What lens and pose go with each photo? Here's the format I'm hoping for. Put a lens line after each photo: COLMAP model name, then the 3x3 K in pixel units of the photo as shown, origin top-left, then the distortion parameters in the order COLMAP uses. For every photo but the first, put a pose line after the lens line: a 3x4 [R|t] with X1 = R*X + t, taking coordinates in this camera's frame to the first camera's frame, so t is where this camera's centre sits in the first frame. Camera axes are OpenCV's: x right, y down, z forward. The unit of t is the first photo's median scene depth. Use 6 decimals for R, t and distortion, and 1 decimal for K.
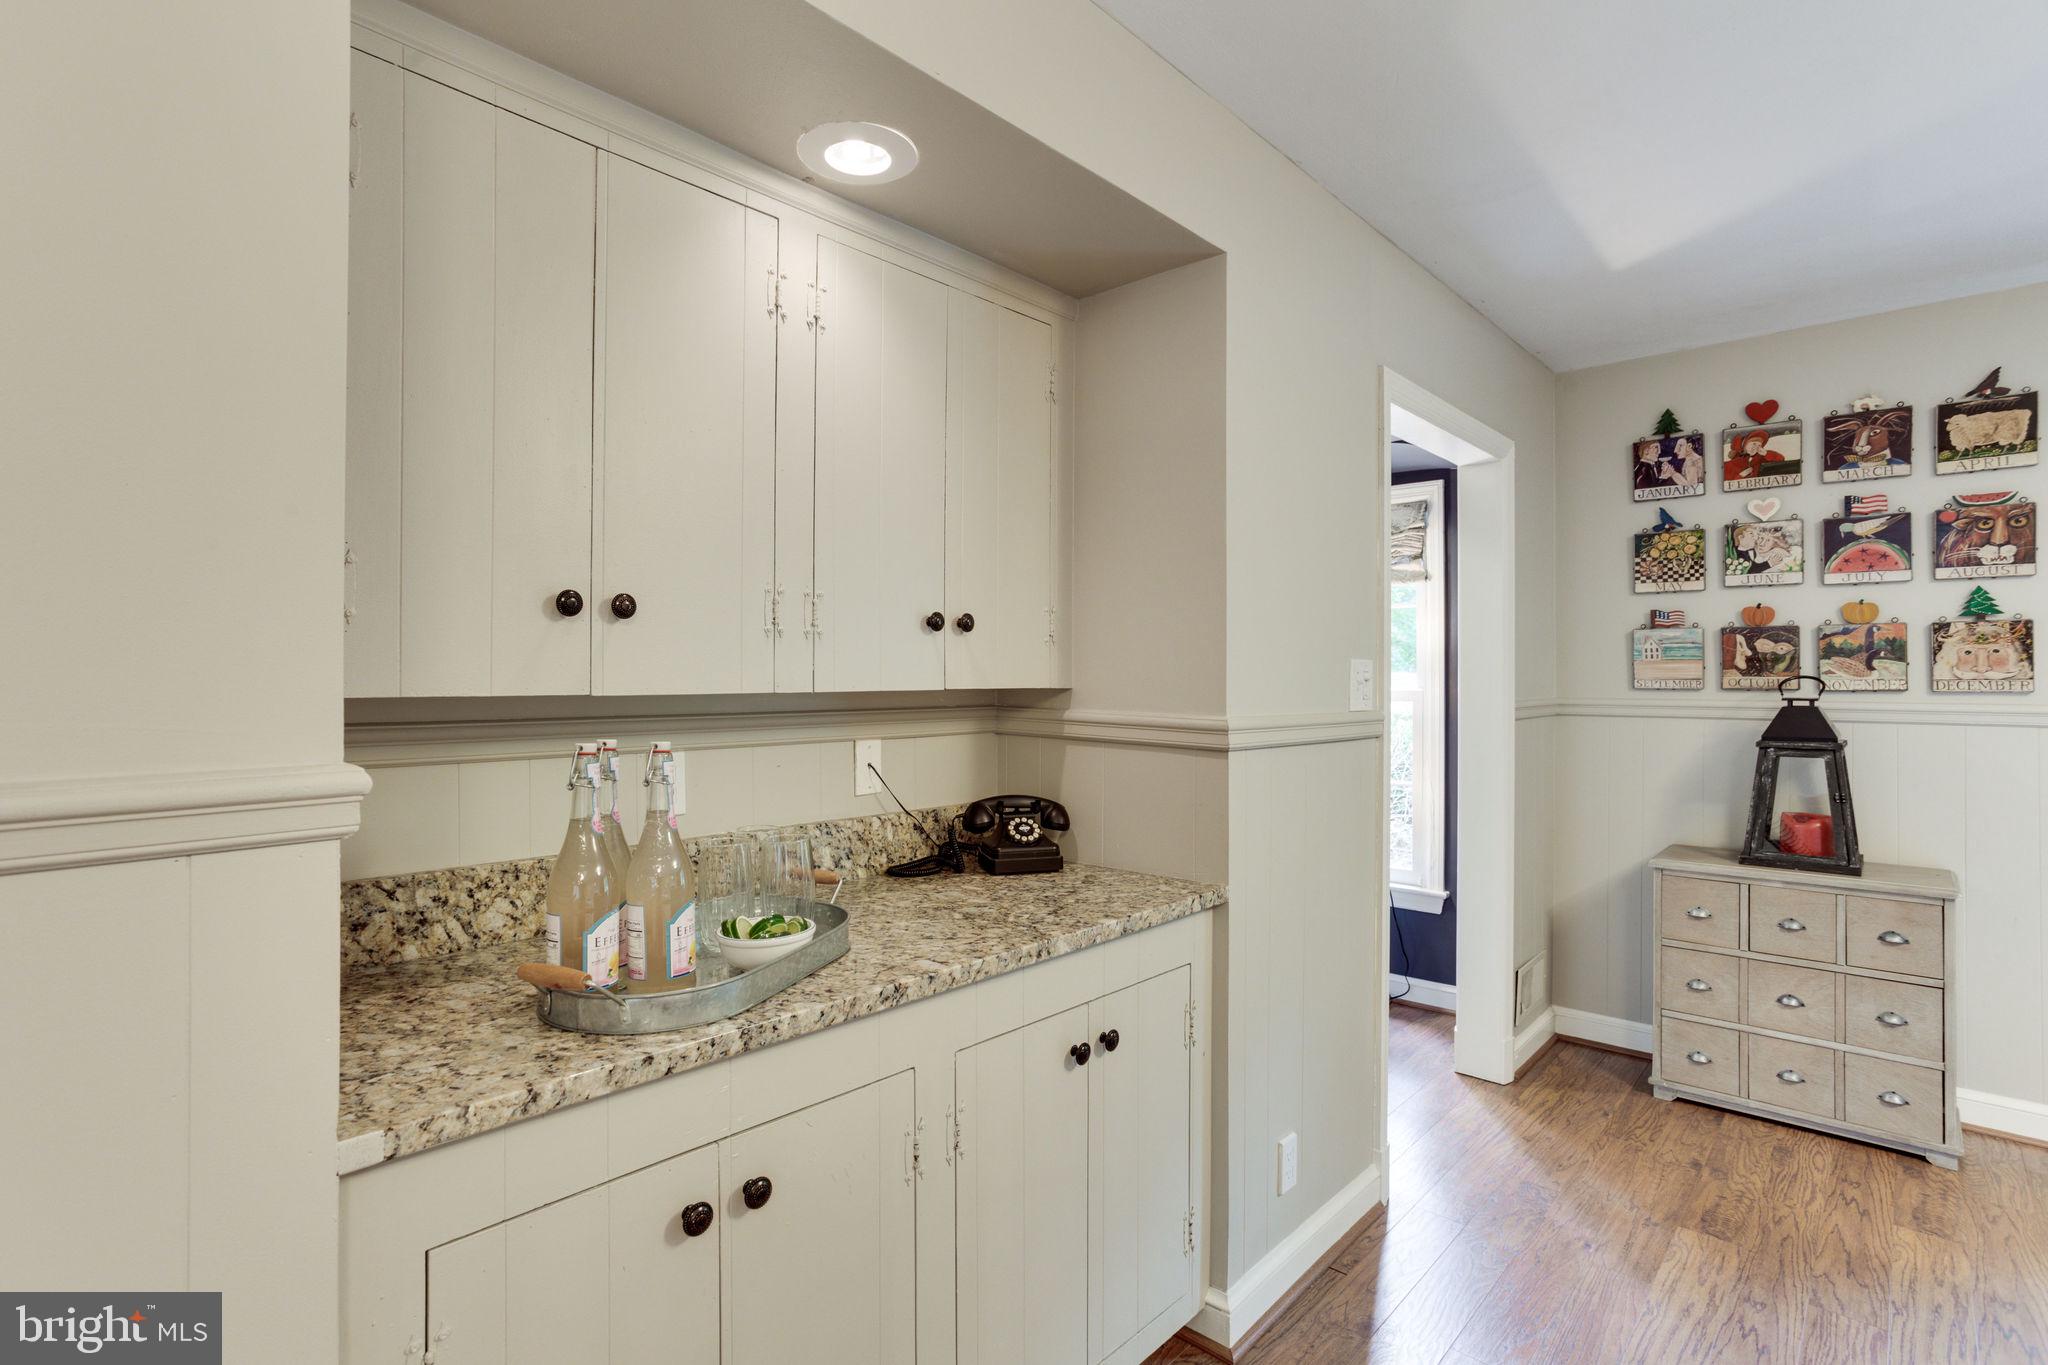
lens RADIAL K [[993.0, 0, 1014.2], [0, 993.0, 678.9], [0, 0, 1]] dist [-0.011001, 0.011343]
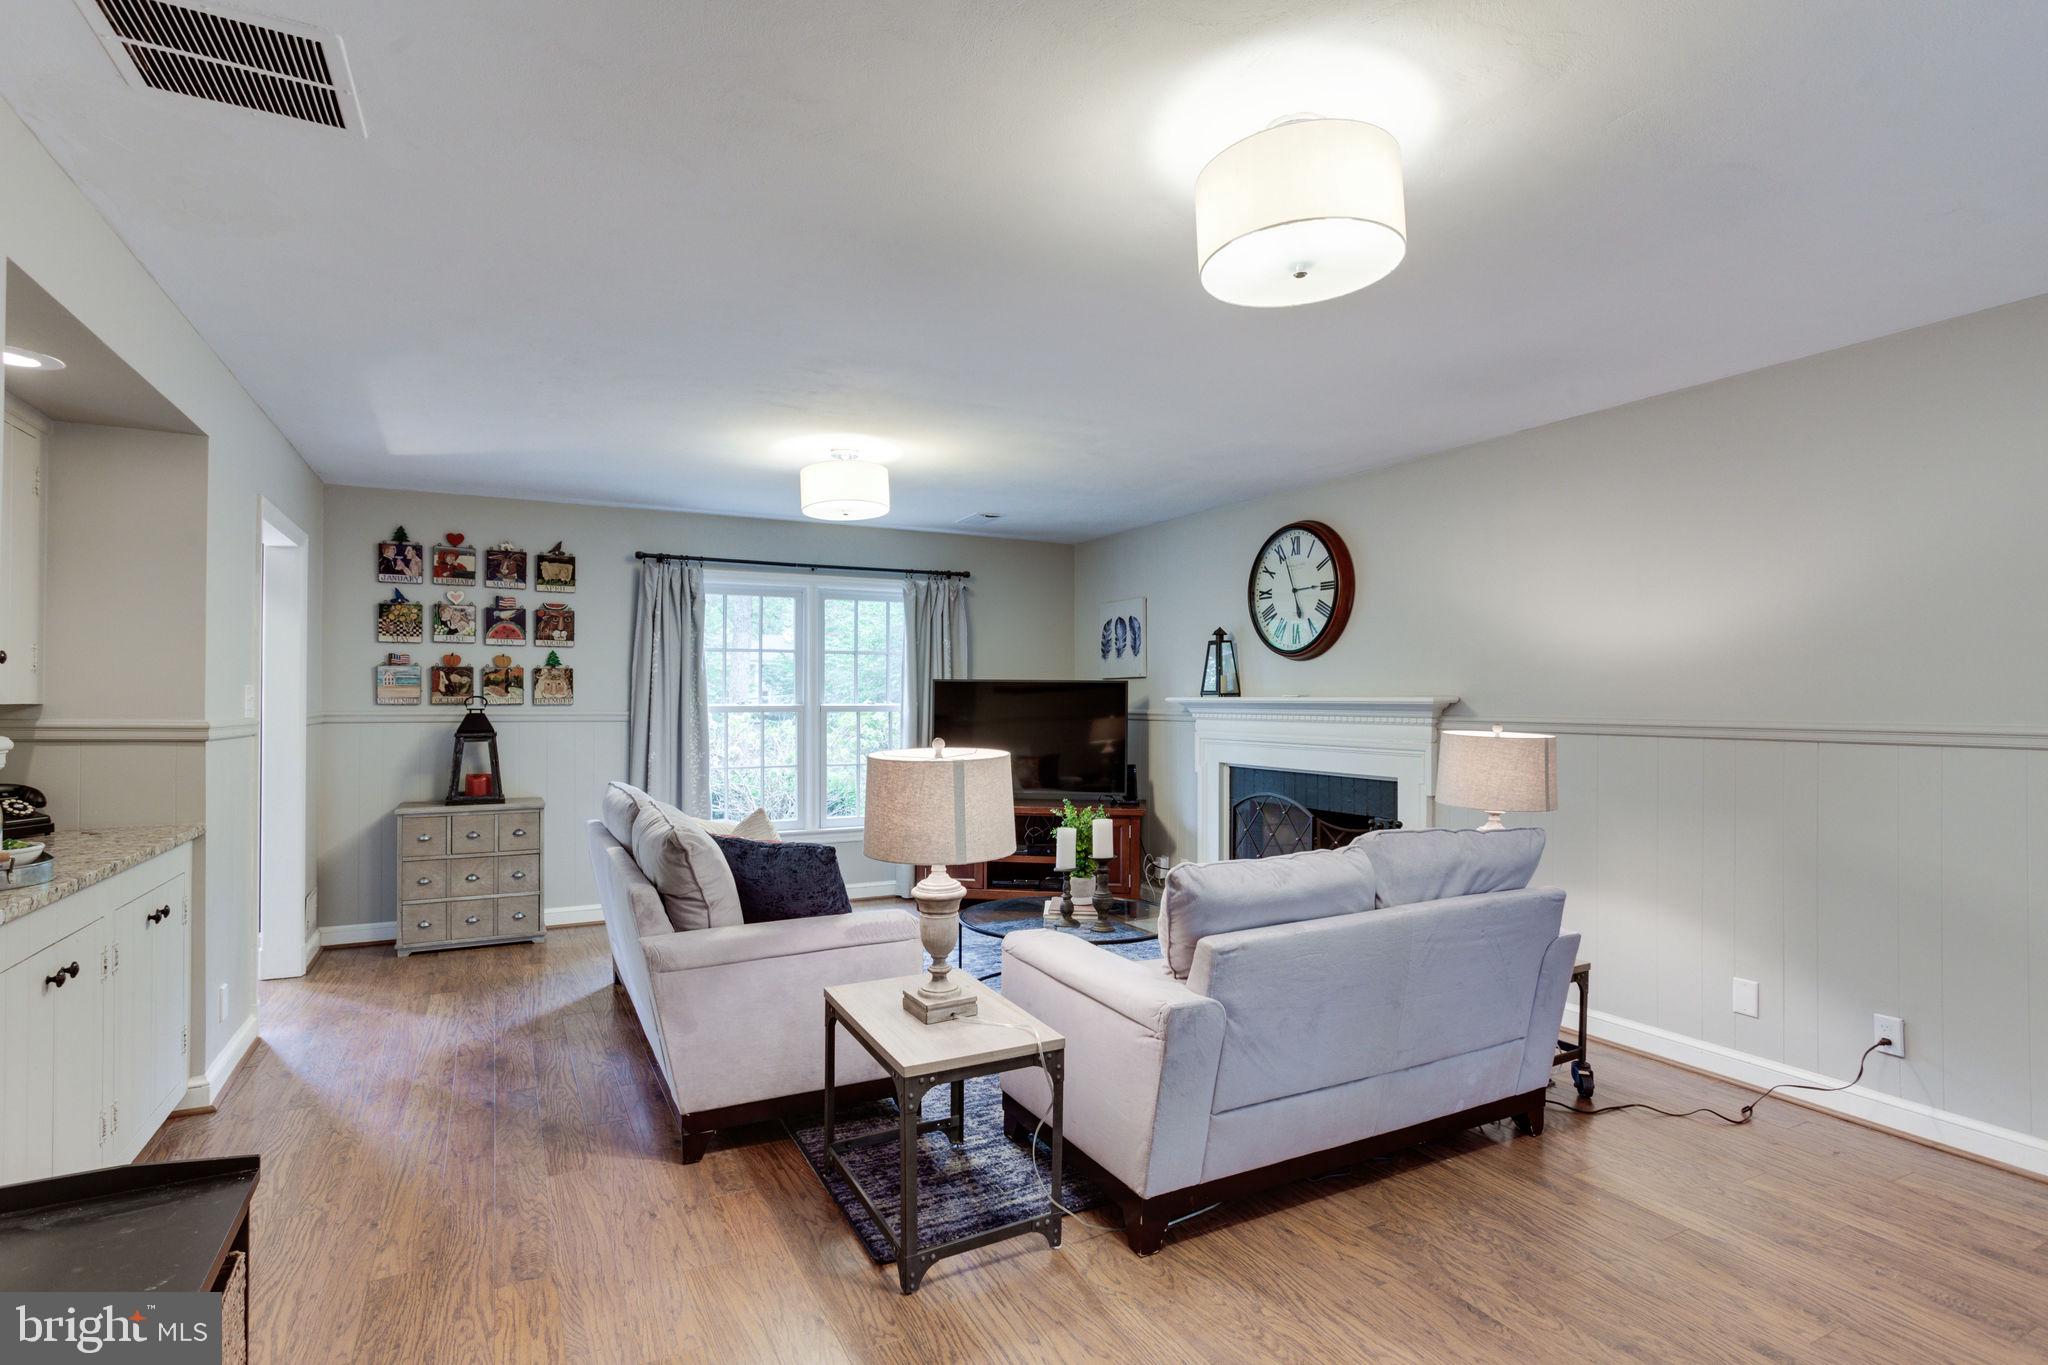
lens RADIAL K [[1018.6, 0, 1029.9], [0, 1018.6, 690.4], [0, 0, 1]] dist [-0.035756, 0.006226]
pose [[0.337269, 0.008015, 0.941374, -0.566618], [-0.000584, 0.999965, -0.008304, 0.001267], [-0.941408, 0.002251, 0.337262, -0.538215]]
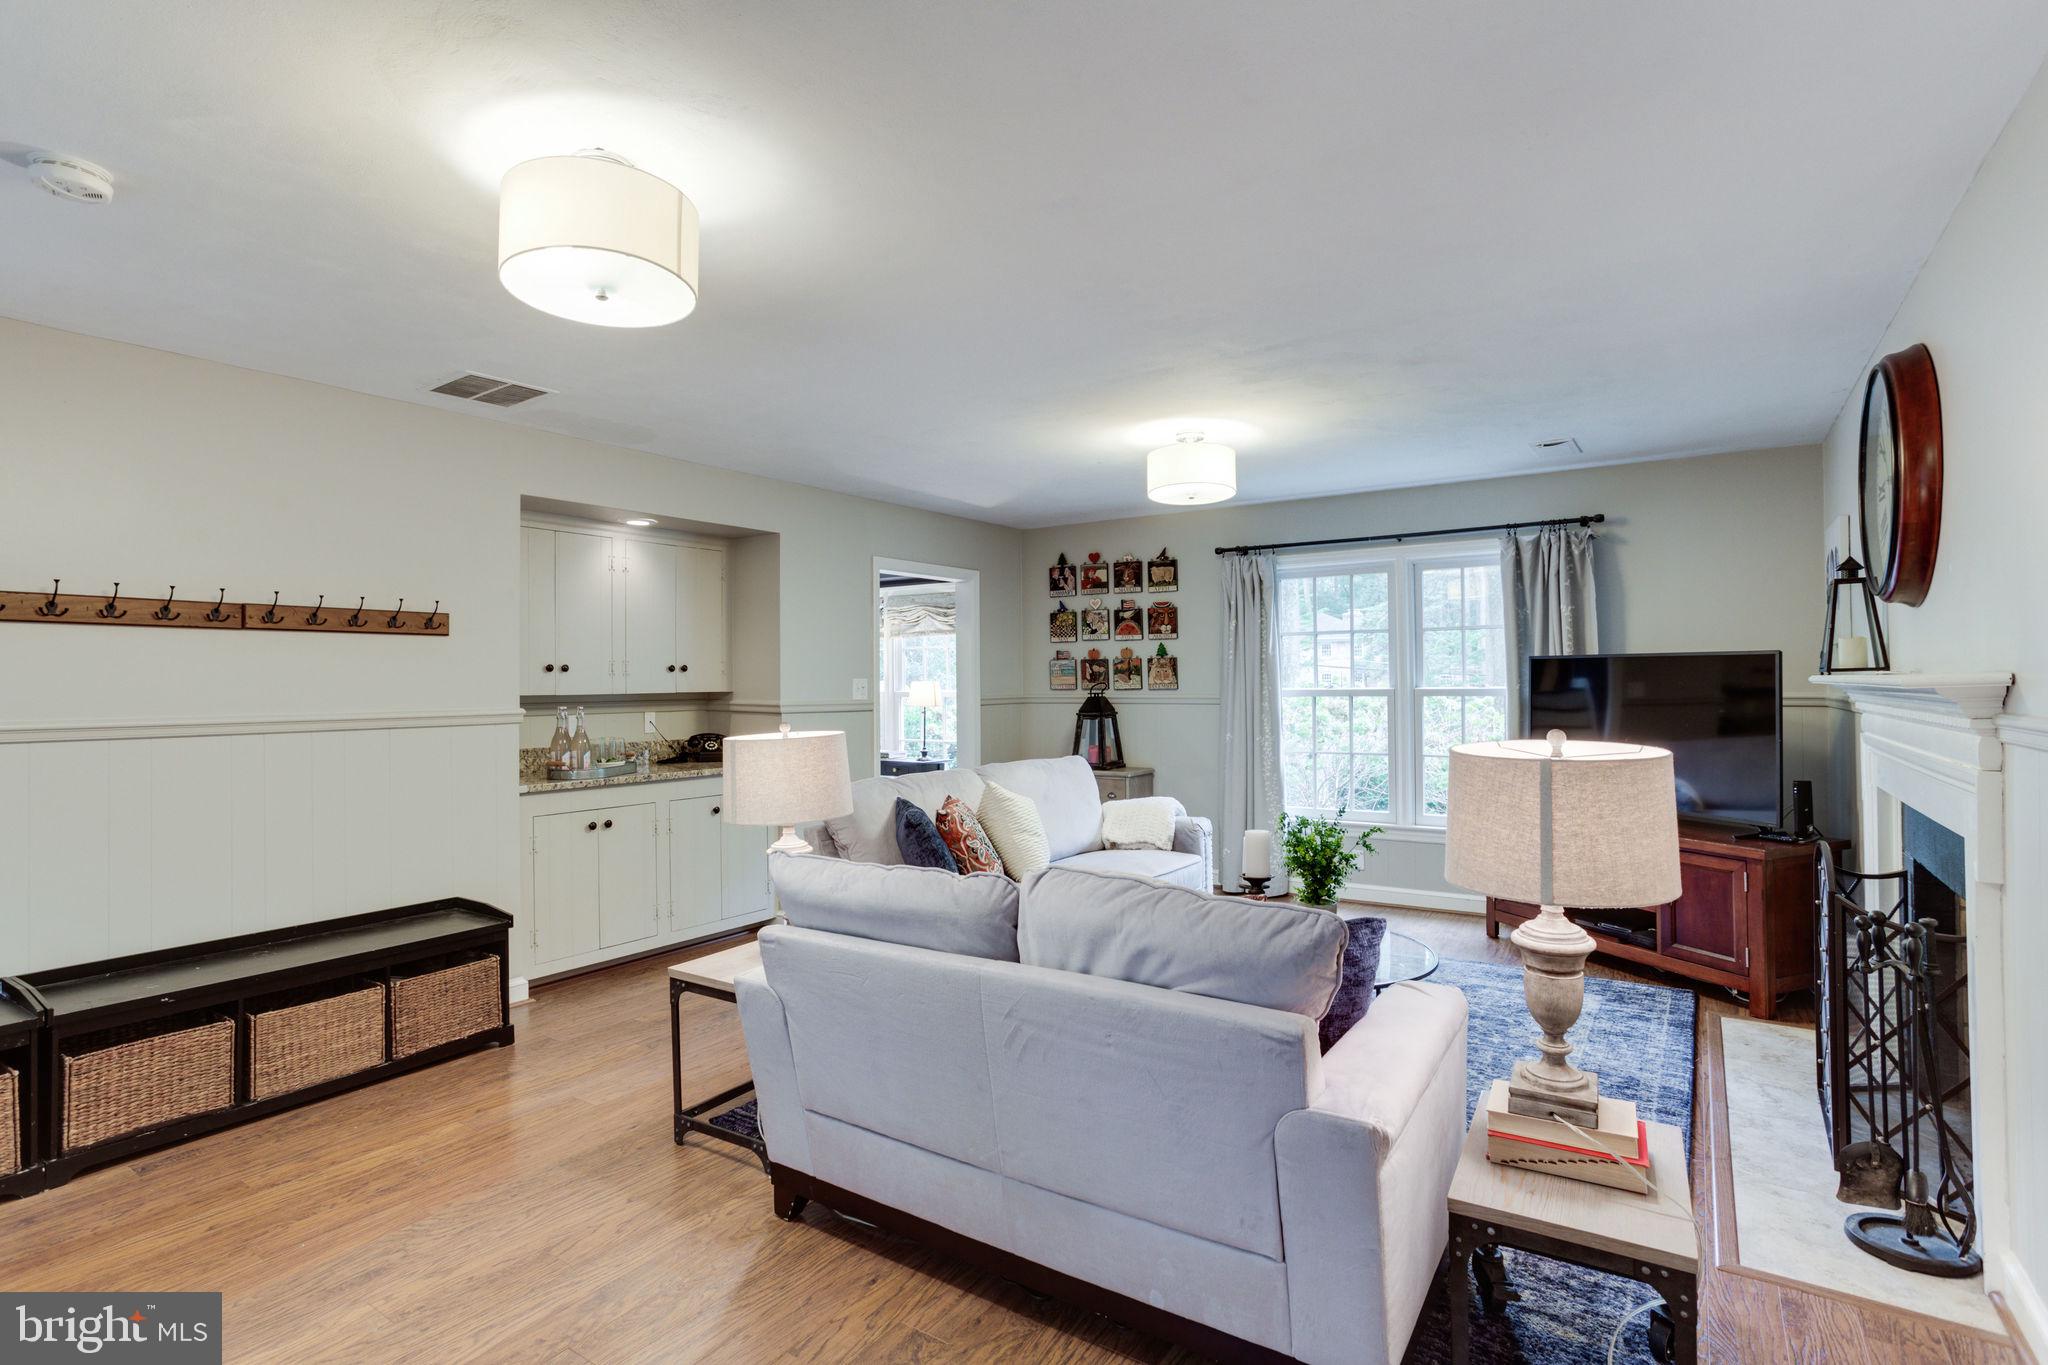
lens RADIAL K [[1018.6, 0, 1002.1], [0, 1018.6, 674.2], [0, 0, 1]] dist [-0.035756, 0.006226]
pose [[0.991601, -0.009272, 0.129002, 0.295427], [0.010600, 0.999898, -0.009612, -0.002023], [-0.128899, 0.010899, 0.991598, -1.217194]]
